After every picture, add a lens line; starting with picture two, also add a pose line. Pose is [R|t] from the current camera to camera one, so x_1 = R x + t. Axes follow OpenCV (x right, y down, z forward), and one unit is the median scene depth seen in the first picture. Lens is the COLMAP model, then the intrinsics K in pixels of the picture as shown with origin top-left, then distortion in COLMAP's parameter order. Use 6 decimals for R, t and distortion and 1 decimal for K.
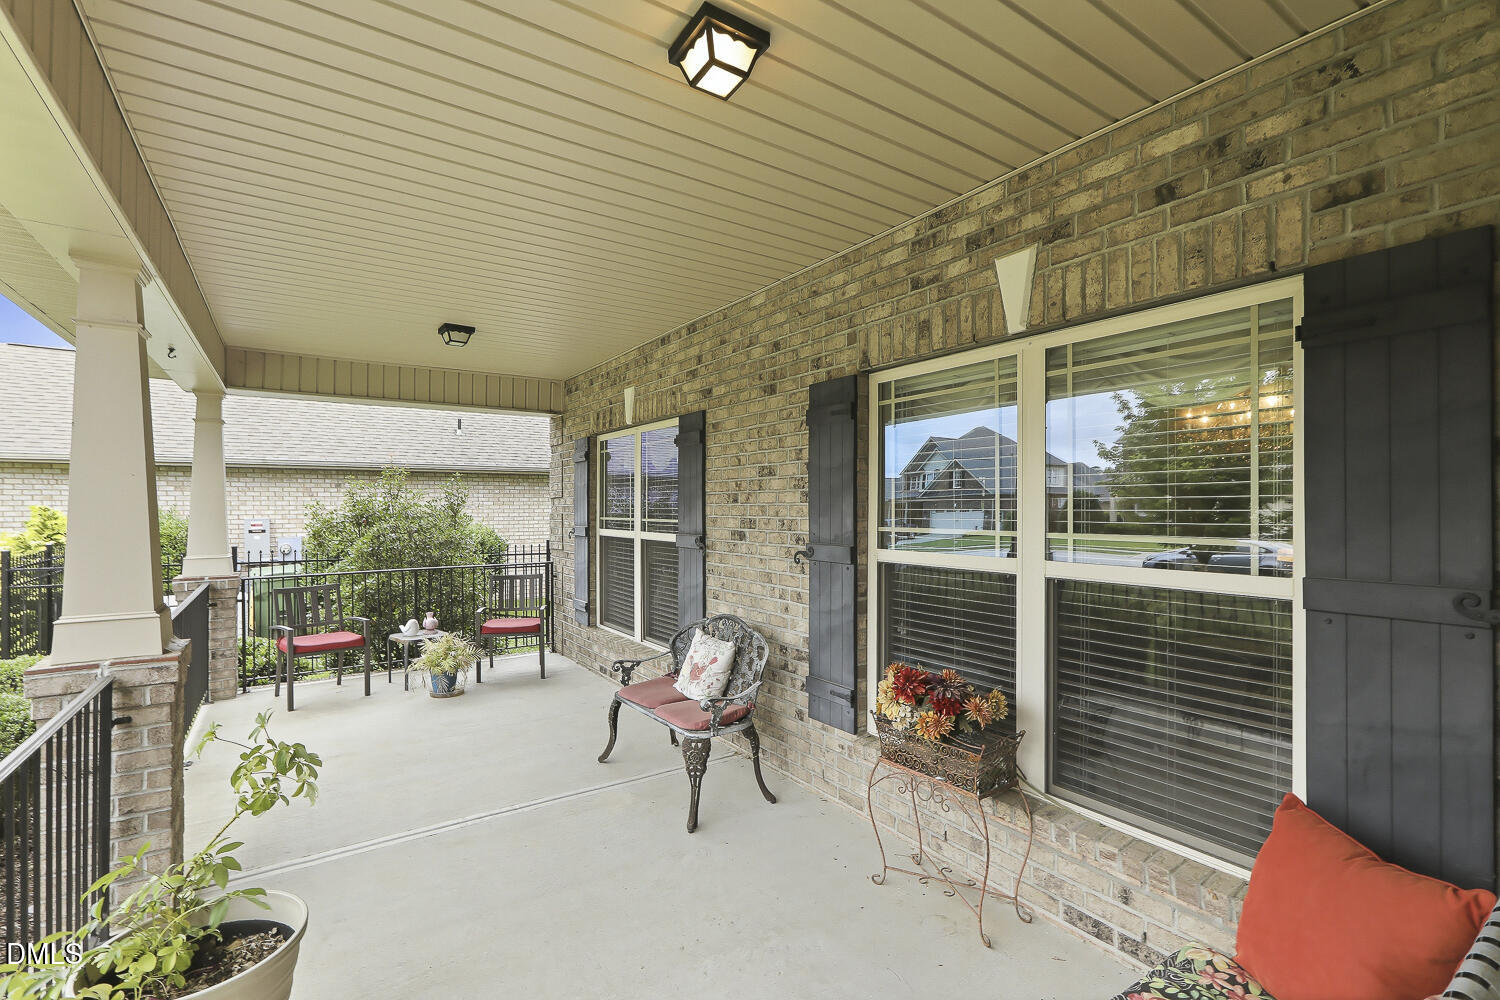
lens RADIAL K [[678.3, 0, 751.9], [0, 678.3, 503.7], [0, 0, 1]] dist [-0.005339, 0.000691]
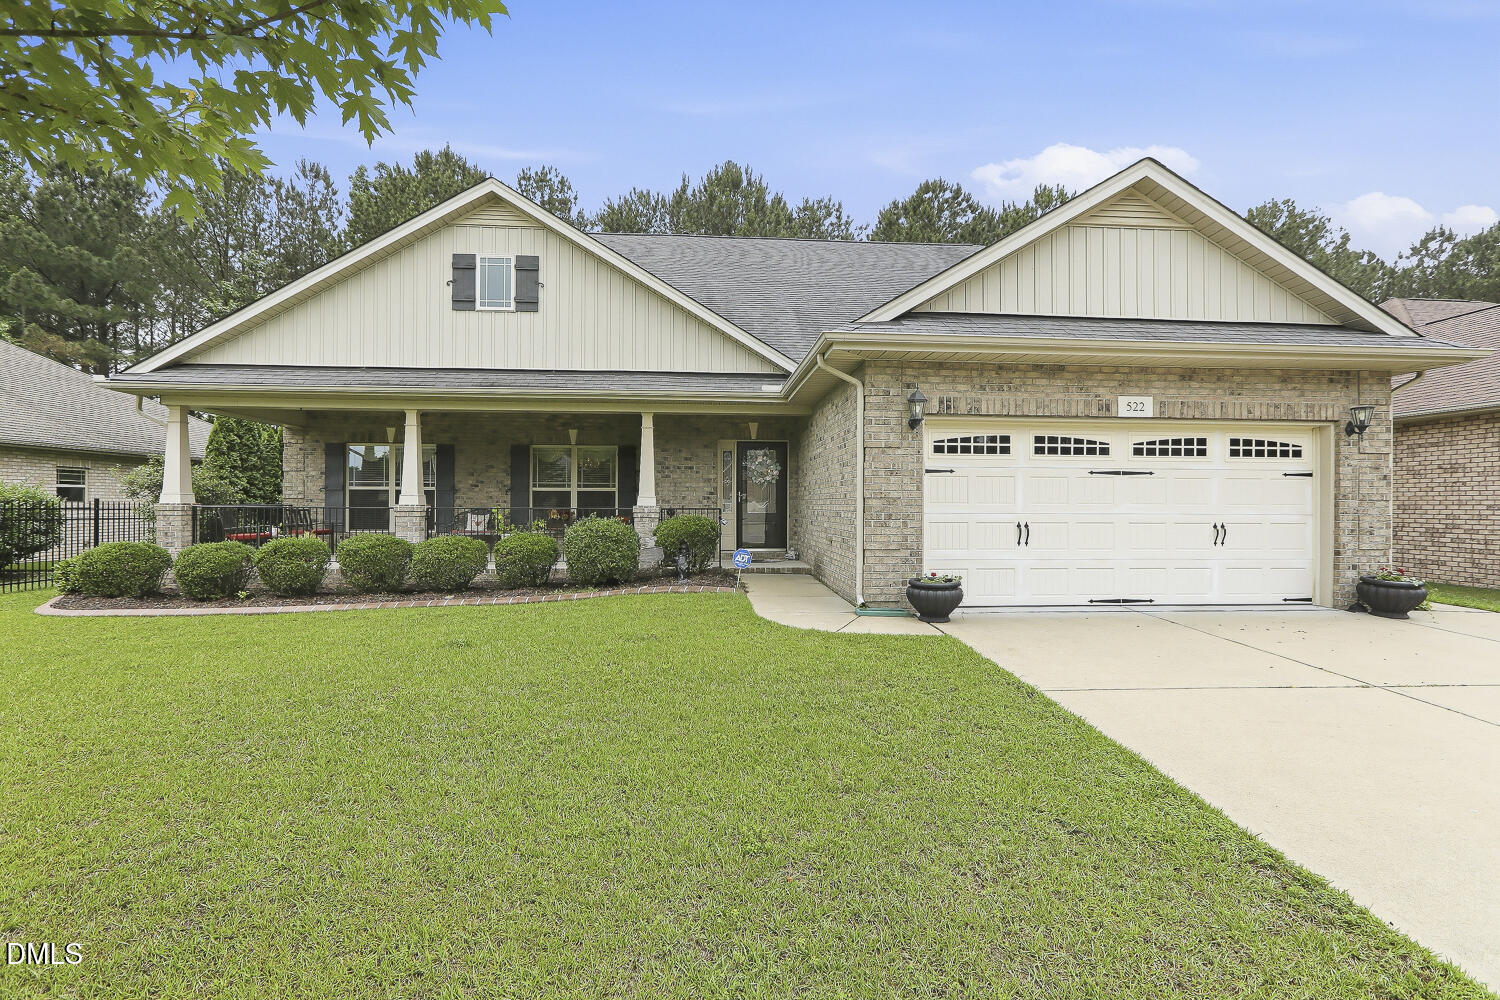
lens RADIAL K [[678.3, 0, 747.3], [0, 678.3, 494.1], [0, 0, 1]] dist [-0.005339, 0.000691]
pose [[0.504613, 0.008279, 0.863306, -2.334800], [-0.006130, 0.999963, -0.006007, 0.105803], [-0.863324, -0.002261, 0.504645, -1.903893]]
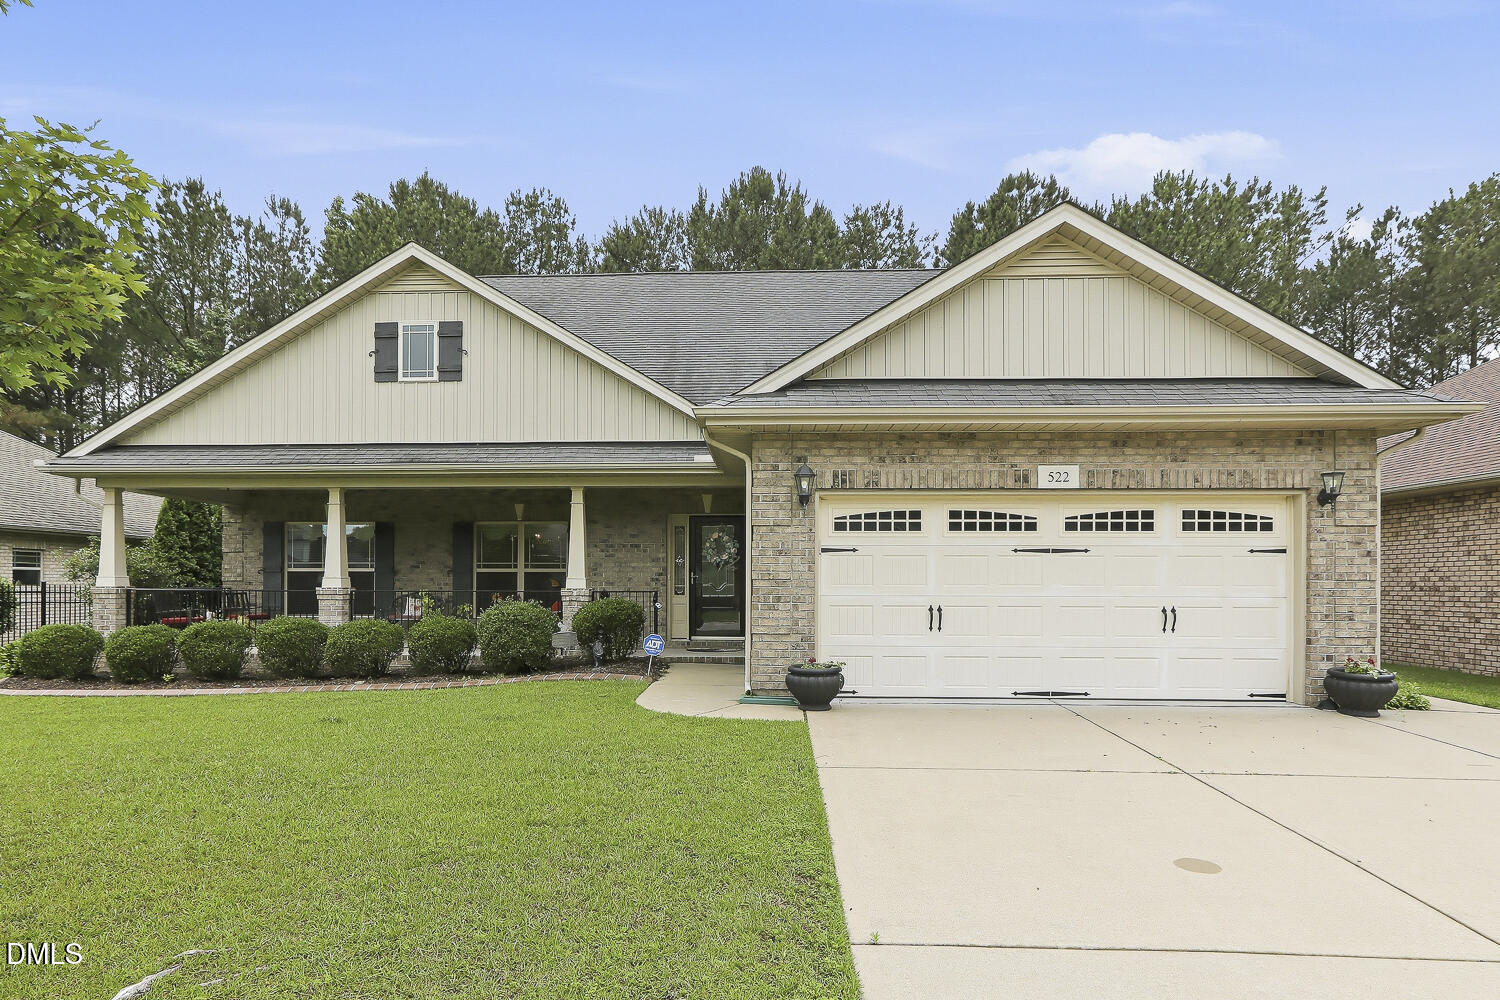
lens RADIAL K [[868.0, 0, 715.6], [0, 868.0, 572.3], [0, 0, 1]] dist [-0.006387, 0.001719]
pose [[0.610643, 0.008391, 0.791861, -2.406168], [-0.003640, 0.999963, -0.007789, 0.102951], [-0.791897, 0.001874, 0.610651, -2.554362]]
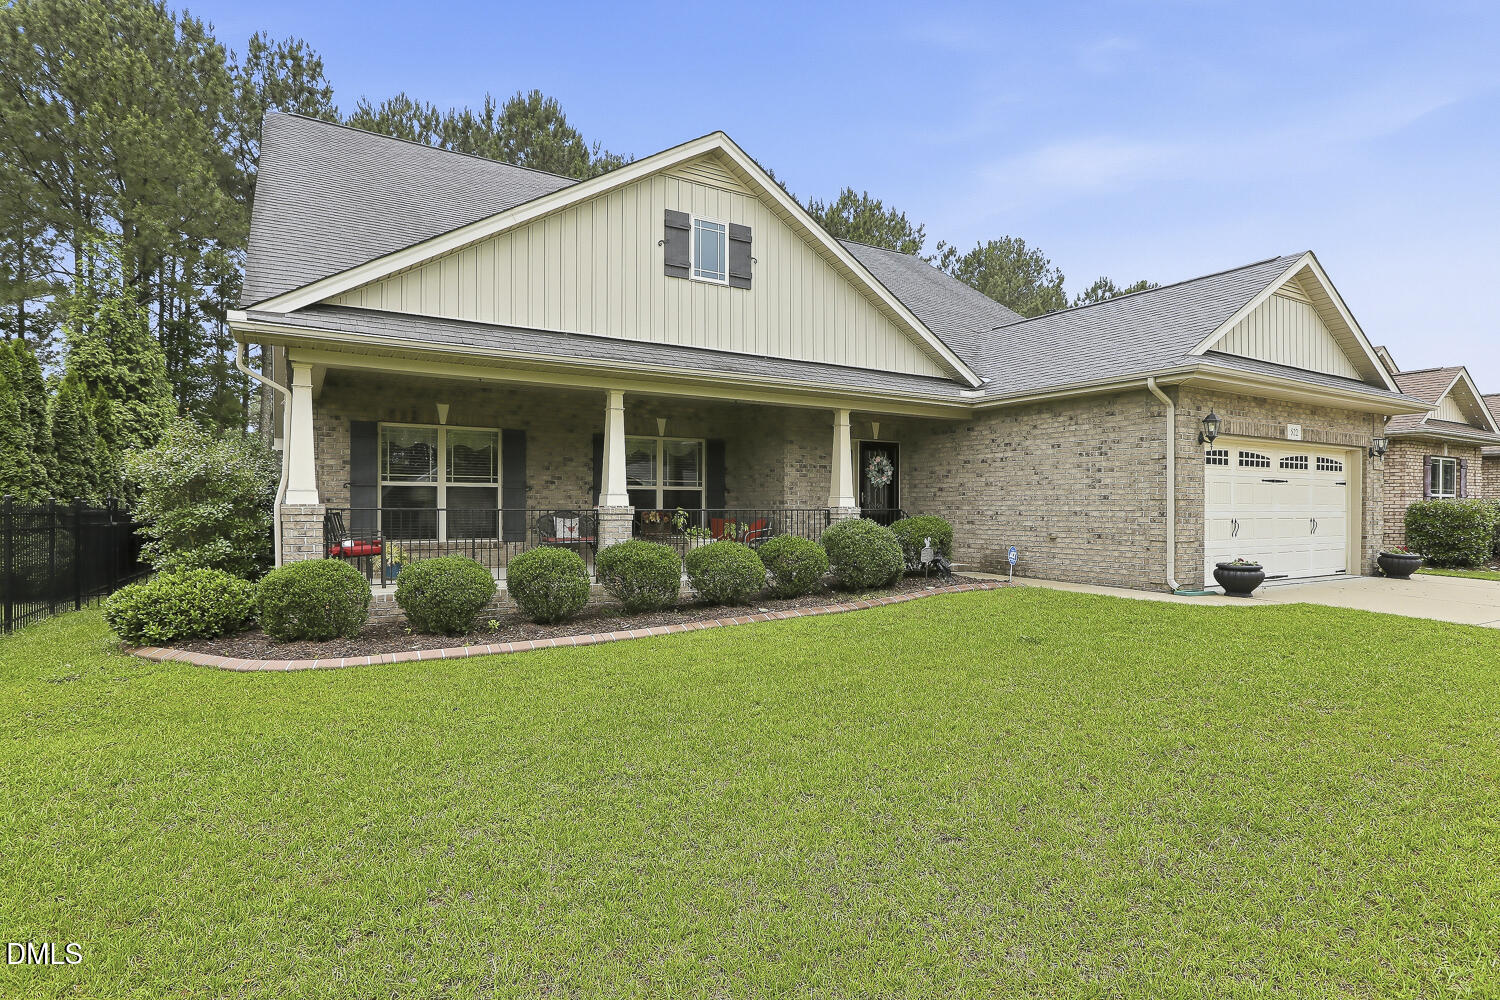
lens RADIAL K [[785.2, 0, 758.9], [0, 785.2, 504.6], [0, 0, 1]] dist [-0.002772, -0.001660]
pose [[0.050067, -0.003988, 0.998738, -3.246740], [-0.008390, 0.999955, 0.004414, 0.121058], [-0.998711, -0.008601, 0.050031, 0.049974]]
